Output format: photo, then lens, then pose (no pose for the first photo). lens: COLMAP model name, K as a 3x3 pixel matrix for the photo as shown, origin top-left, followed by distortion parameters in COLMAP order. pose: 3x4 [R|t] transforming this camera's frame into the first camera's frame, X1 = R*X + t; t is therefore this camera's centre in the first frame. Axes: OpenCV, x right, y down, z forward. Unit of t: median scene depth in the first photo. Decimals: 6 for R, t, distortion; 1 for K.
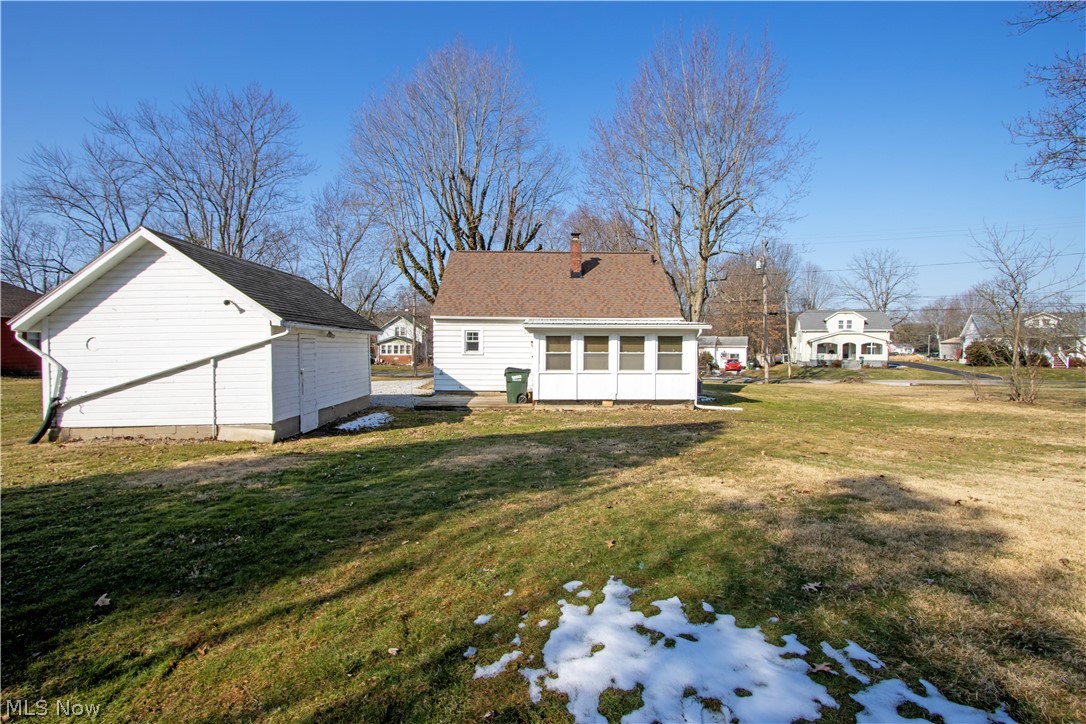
lens RADIAL K [[504.1, 0, 541.8], [0, 504.1, 356.0], [0, 0, 1]] dist [-0.003085, -0.000332]
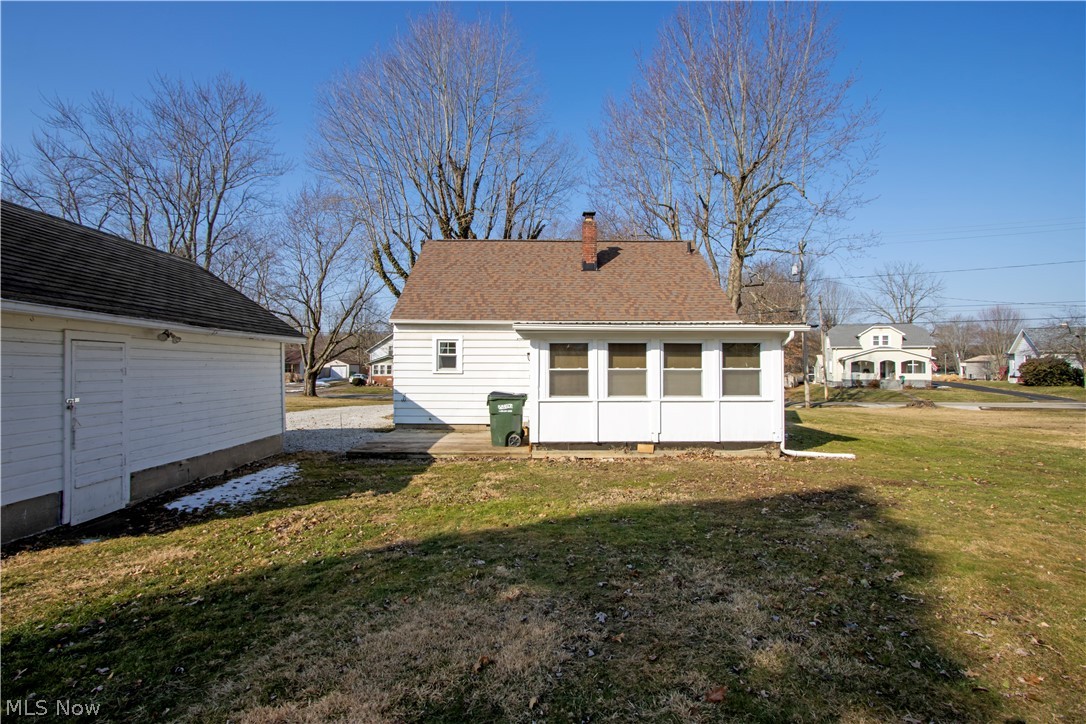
lens RADIAL K [[504.1, 0, 541.8], [0, 504.1, 356.0], [0, 0, 1]] dist [-0.003085, -0.000332]
pose [[0.999951, -0.003285, -0.009362, 0.002146], [0.002897, 0.999151, -0.041103, 0.001446], [0.009489, 0.041074, 0.999111, 0.173638]]
